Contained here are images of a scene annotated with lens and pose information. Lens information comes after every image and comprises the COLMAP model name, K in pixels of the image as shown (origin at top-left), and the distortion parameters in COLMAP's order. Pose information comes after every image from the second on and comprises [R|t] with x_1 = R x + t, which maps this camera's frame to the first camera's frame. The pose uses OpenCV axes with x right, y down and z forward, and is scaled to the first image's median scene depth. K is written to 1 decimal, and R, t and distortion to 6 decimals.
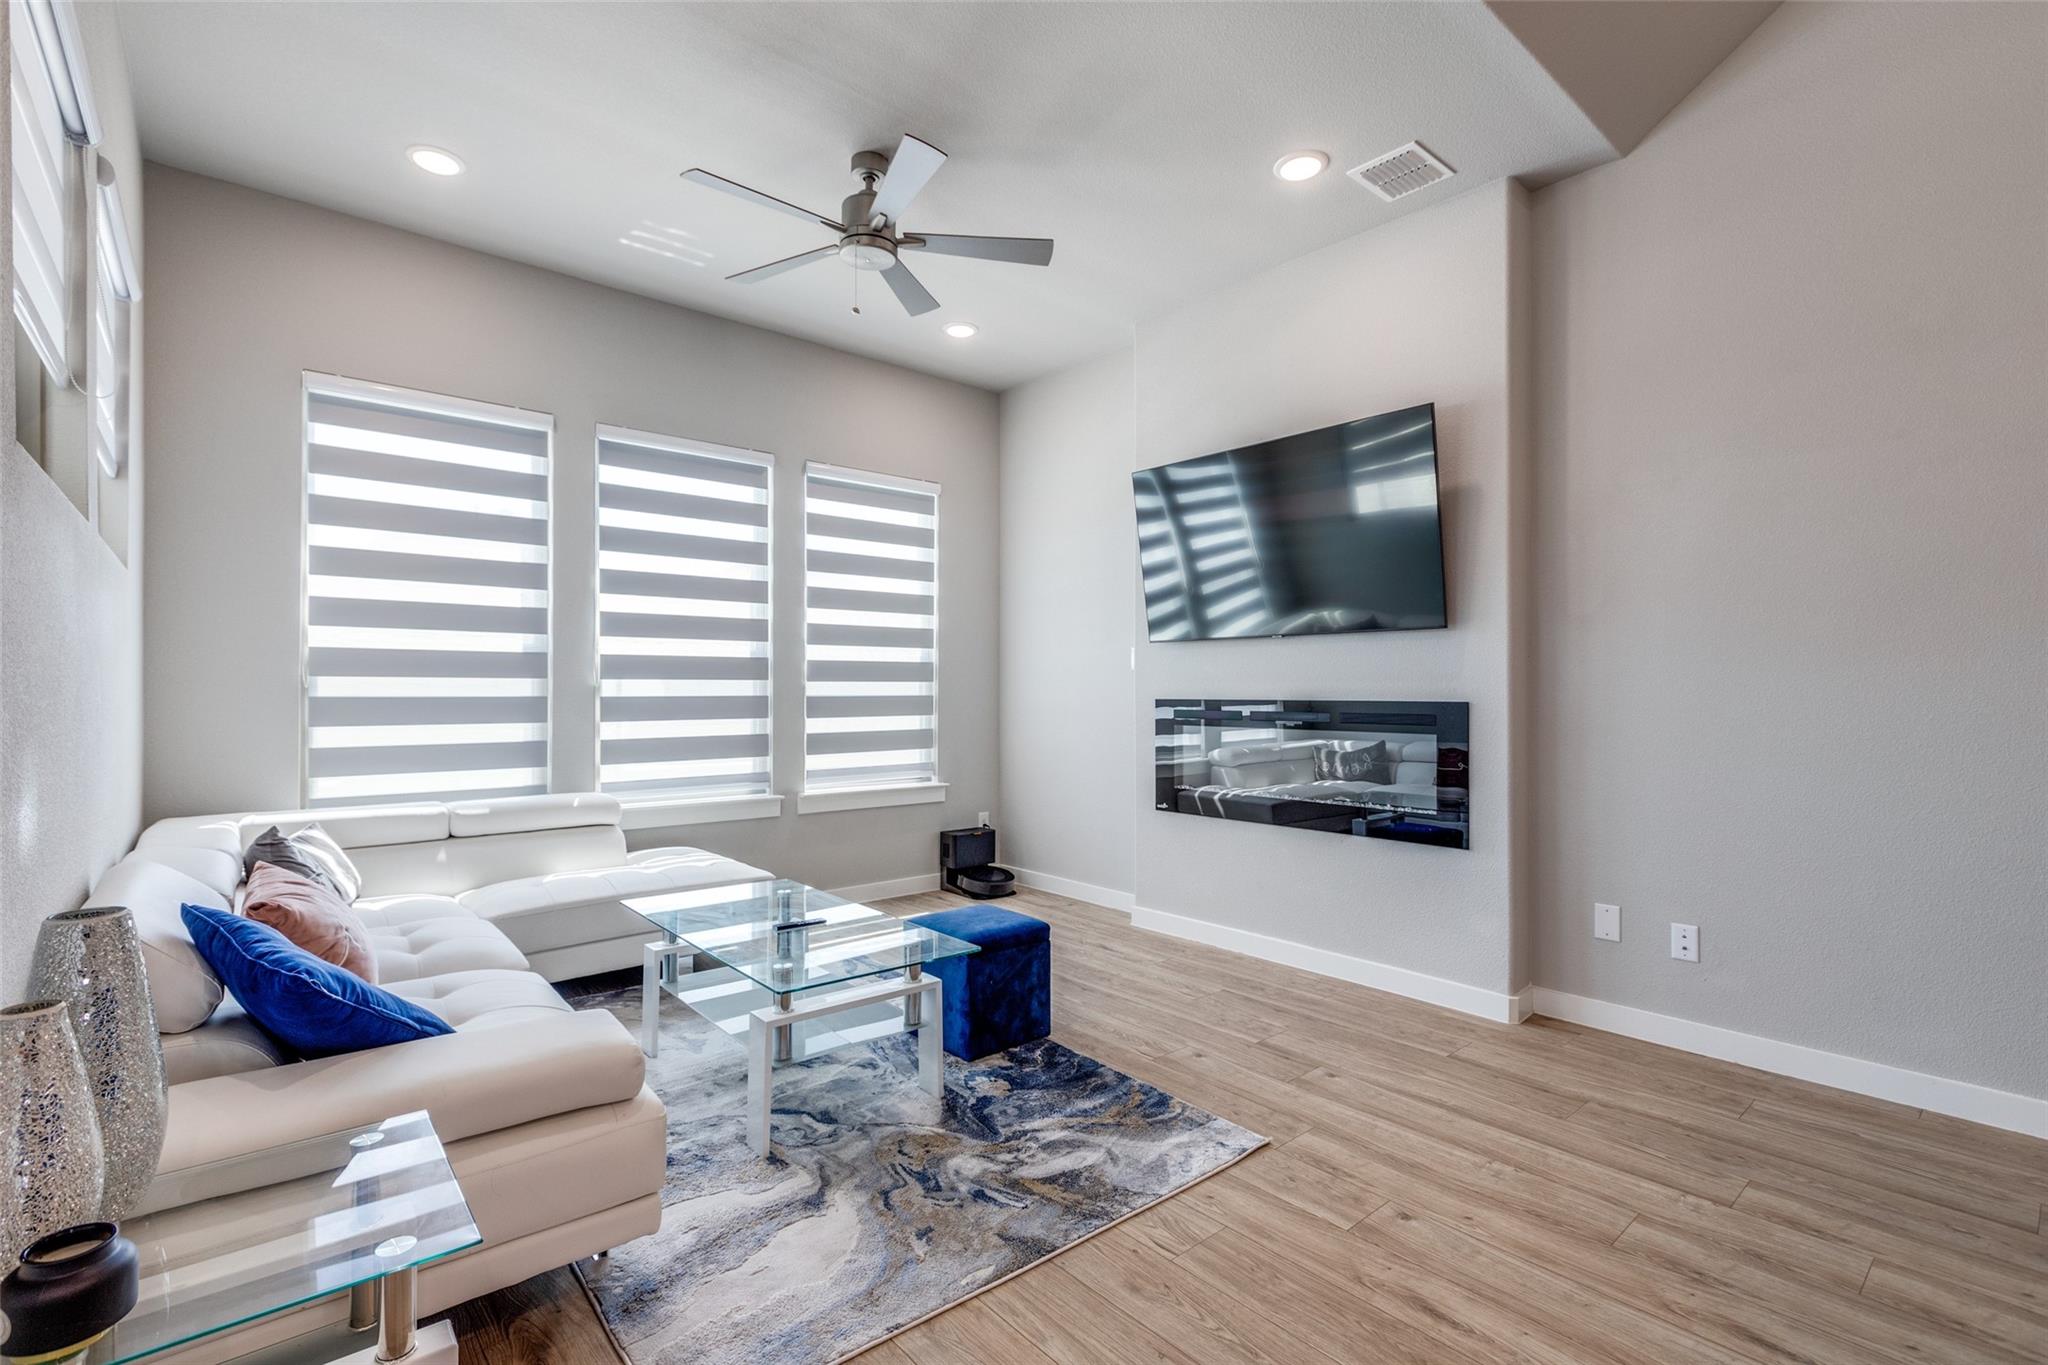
lens RADIAL K [[908.7, 0, 1017.0], [0, 908.7, 690.8], [0, 0, 1]] dist [0.008672, 0.000690]
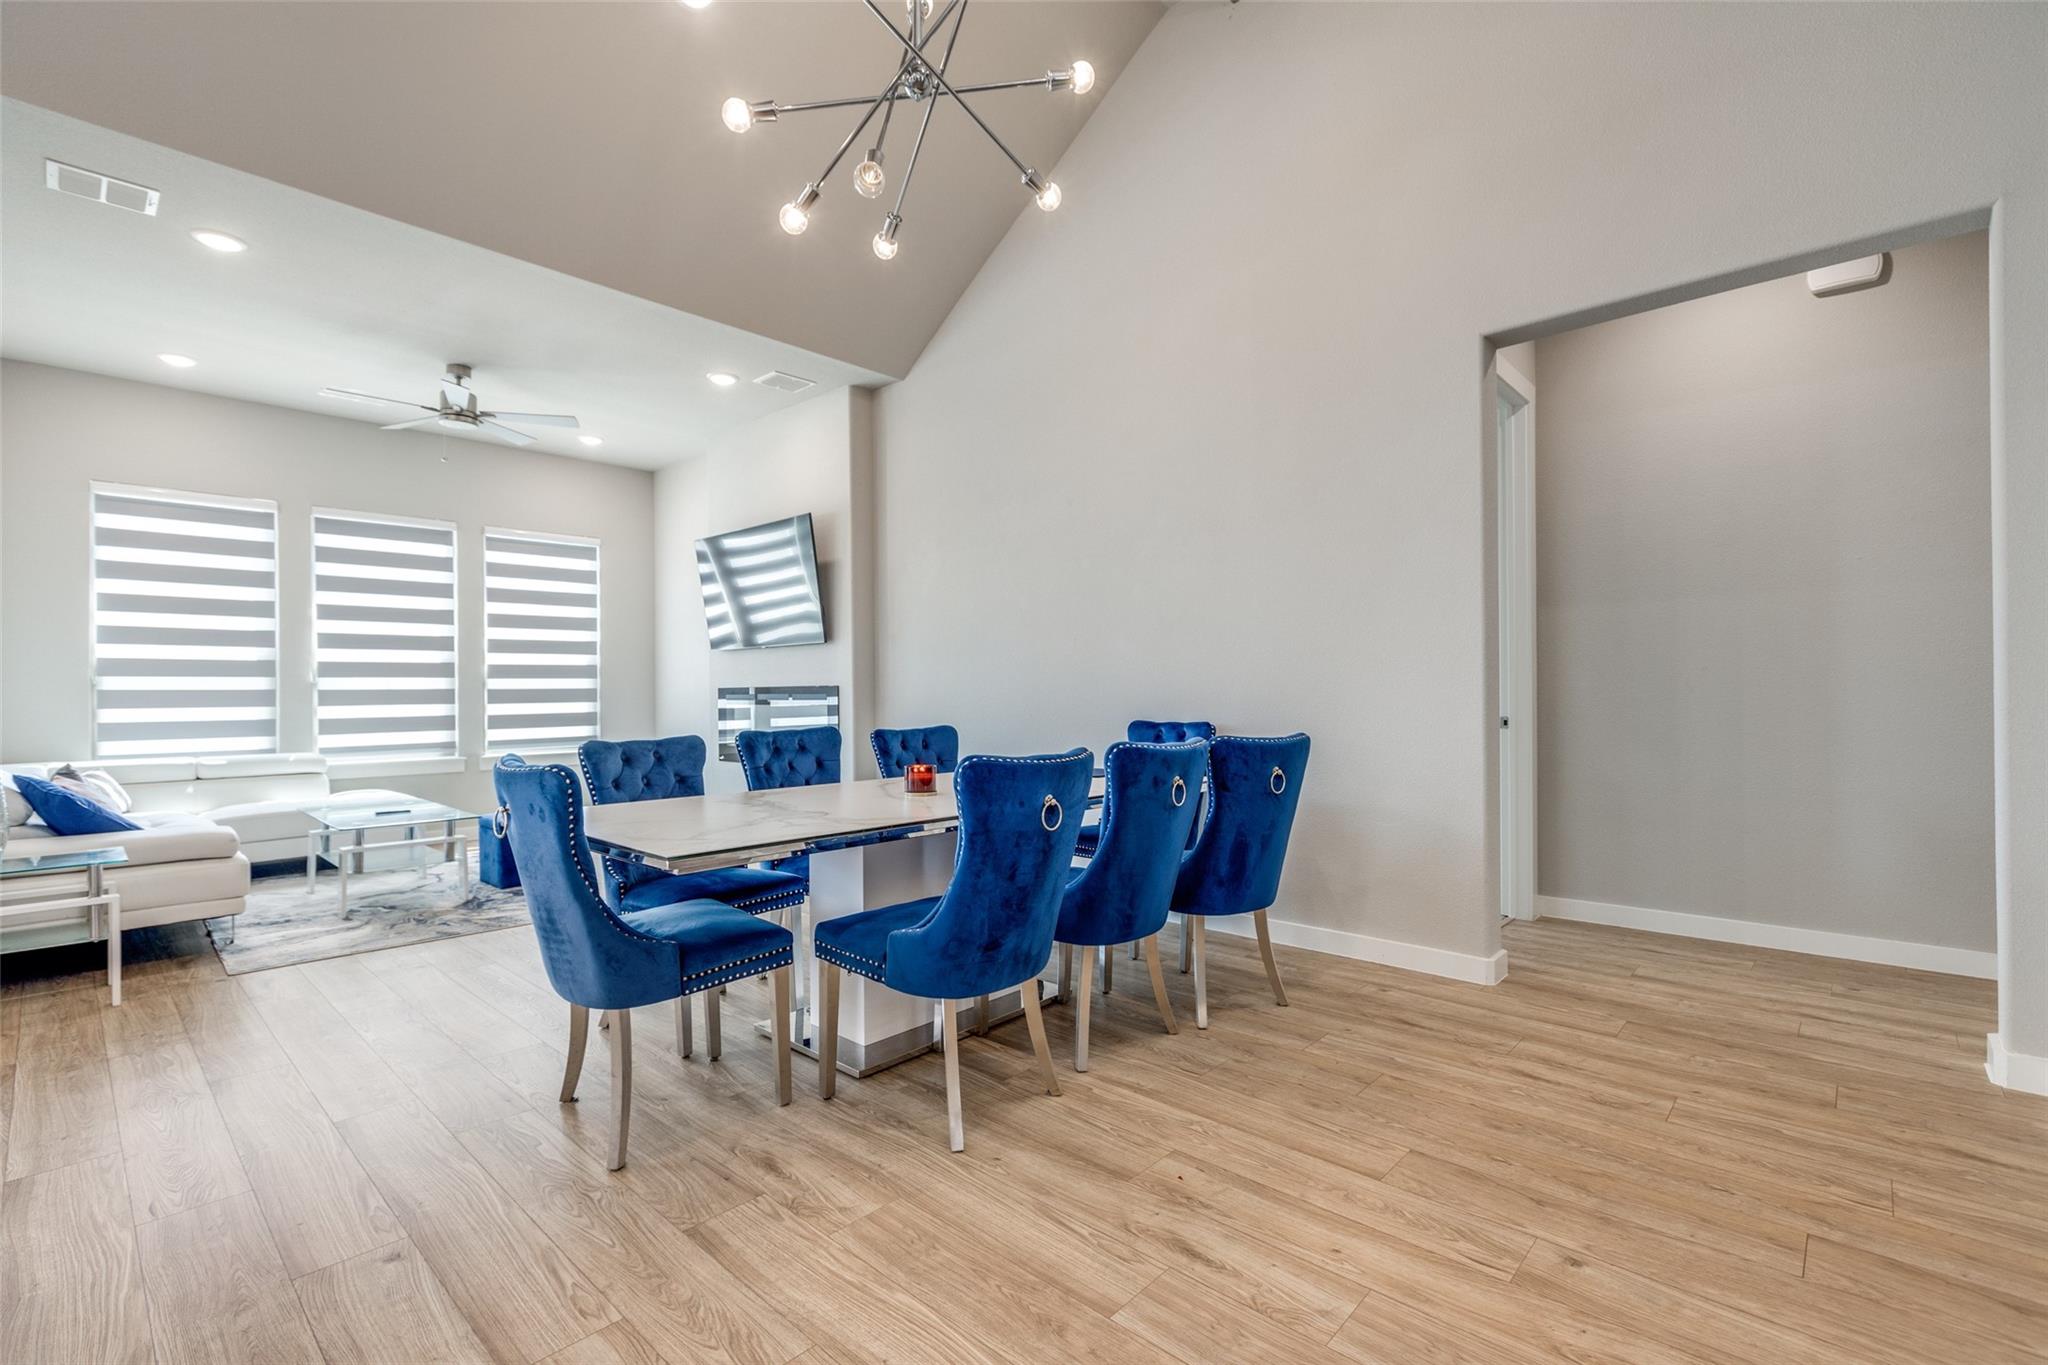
lens RADIAL K [[908.7, 0, 1017.0], [0, 908.7, 690.8], [0, 0, 1]] dist [0.008672, 0.000690]
pose [[0.995081, -0.008867, 0.098666, 0.551824], [0.008895, 0.999960, 0.000160, 0.019178], [-0.098664, 0.000719, 0.995121, -0.620988]]
